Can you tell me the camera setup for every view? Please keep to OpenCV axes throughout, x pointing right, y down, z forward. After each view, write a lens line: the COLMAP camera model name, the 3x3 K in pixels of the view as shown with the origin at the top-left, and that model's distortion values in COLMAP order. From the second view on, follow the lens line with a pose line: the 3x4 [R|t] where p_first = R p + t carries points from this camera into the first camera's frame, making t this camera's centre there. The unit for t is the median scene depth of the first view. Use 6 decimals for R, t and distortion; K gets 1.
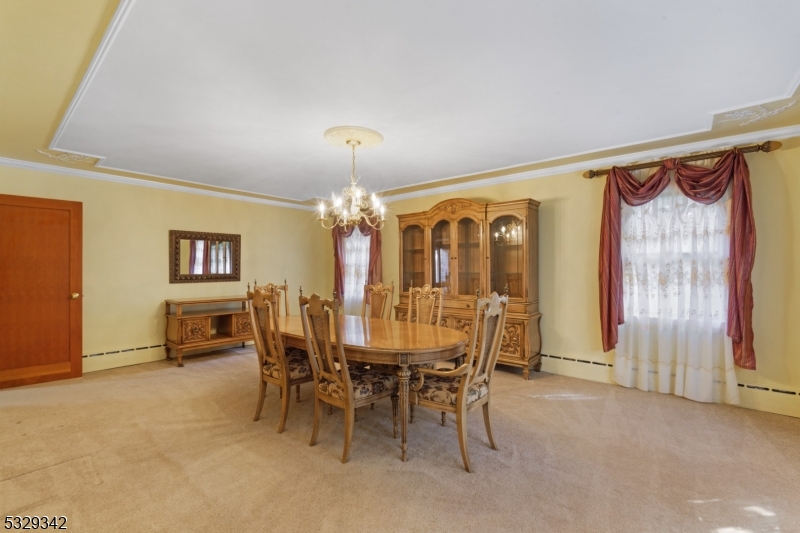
lens RADIAL K [[356.7, 0, 403.0], [0, 356.7, 269.1], [0, 0, 1]] dist [0.002630, 0.000655]
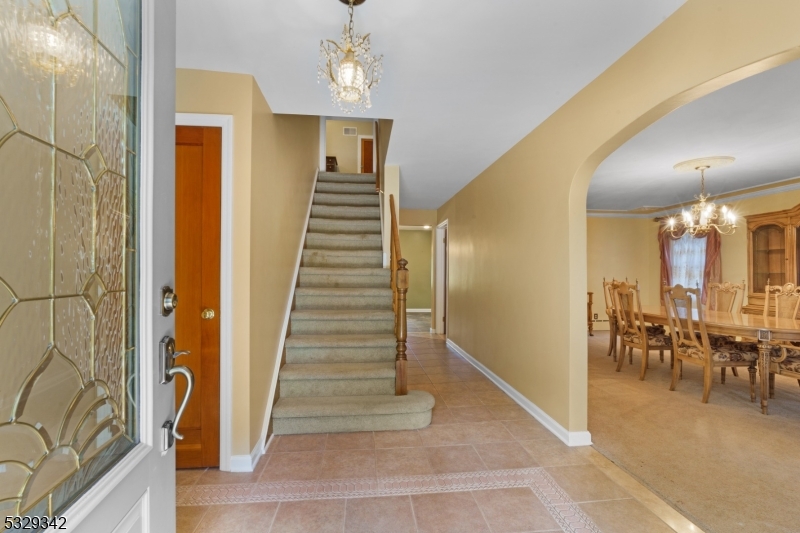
lens RADIAL K [[356.7, 0, 403.0], [0, 356.7, 269.1], [0, 0, 1]] dist [0.002630, 0.000655]
pose [[0.727931, -0.003480, -0.685642, -0.036957], [-0.004738, 0.999938, -0.010106, 0.016621], [0.685634, 0.010604, 0.727869, -0.529495]]
